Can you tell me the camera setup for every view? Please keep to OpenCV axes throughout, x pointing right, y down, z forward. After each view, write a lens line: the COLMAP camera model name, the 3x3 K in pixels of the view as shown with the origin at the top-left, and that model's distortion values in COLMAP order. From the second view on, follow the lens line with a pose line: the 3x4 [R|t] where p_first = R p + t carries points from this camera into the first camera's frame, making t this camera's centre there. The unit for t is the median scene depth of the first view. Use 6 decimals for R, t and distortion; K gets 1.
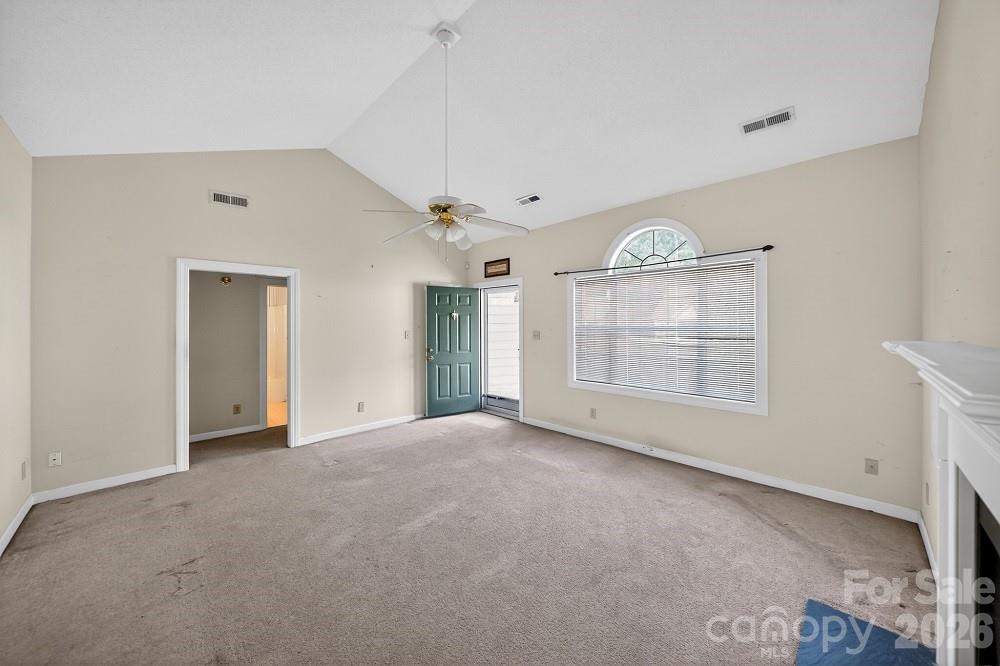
lens RADIAL K [[354.0, 0, 499.3], [0, 354.0, 325.4], [0, 0, 1]] dist [0.000918, -0.000383]
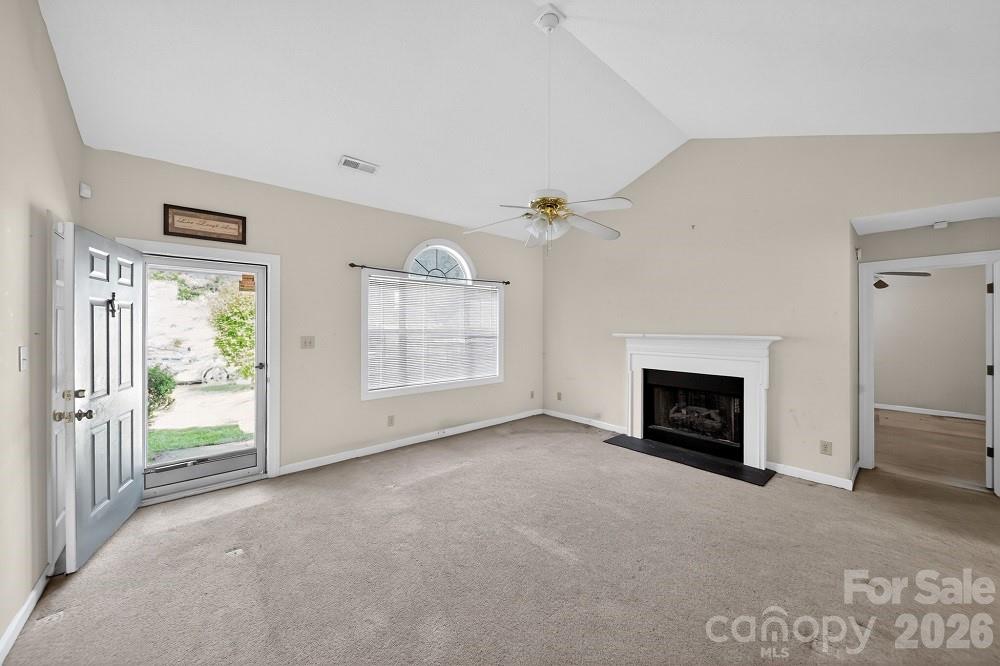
lens RADIAL K [[354.0, 0, 499.0], [0, 354.0, 328.5], [0, 0, 1]] dist [0.000918, -0.000383]
pose [[0.072711, -0.000023, 0.997353, -0.748314], [0.002748, 0.999996, -0.000177, 0.001271], [-0.997349, 0.002754, 0.072711, 0.722499]]
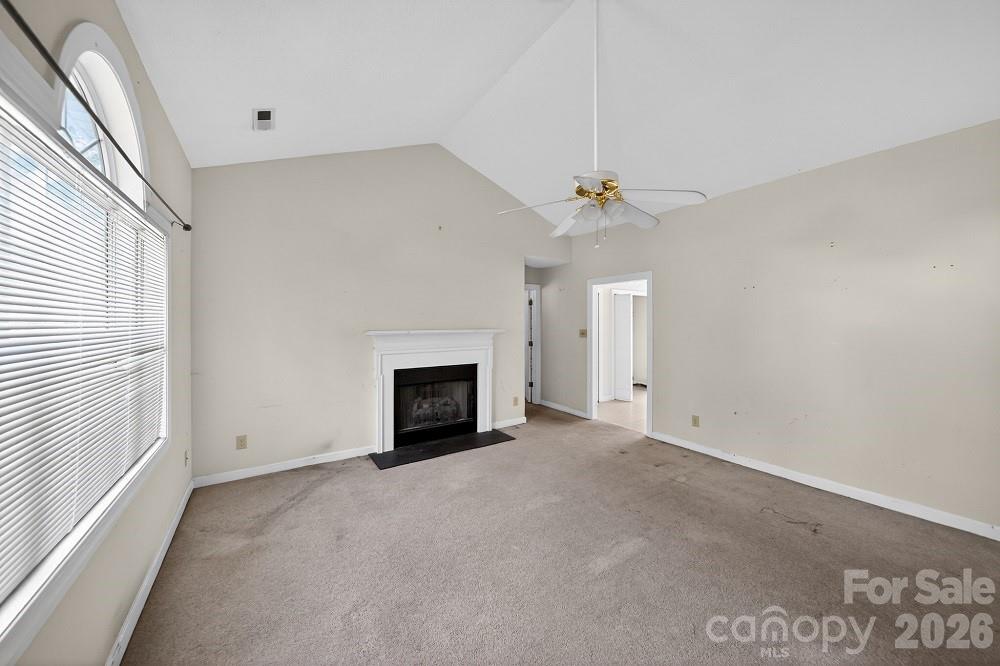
lens RADIAL K [[354.0, 0, 502.3], [0, 354.0, 322.6], [0, 0, 1]] dist [0.000918, -0.000383]
pose [[-0.980435, 0.003300, 0.196814, -0.062964], [0.004474, 0.999975, 0.005523, -0.007797], [-0.196791, 0.006296, -0.980425, 1.284420]]
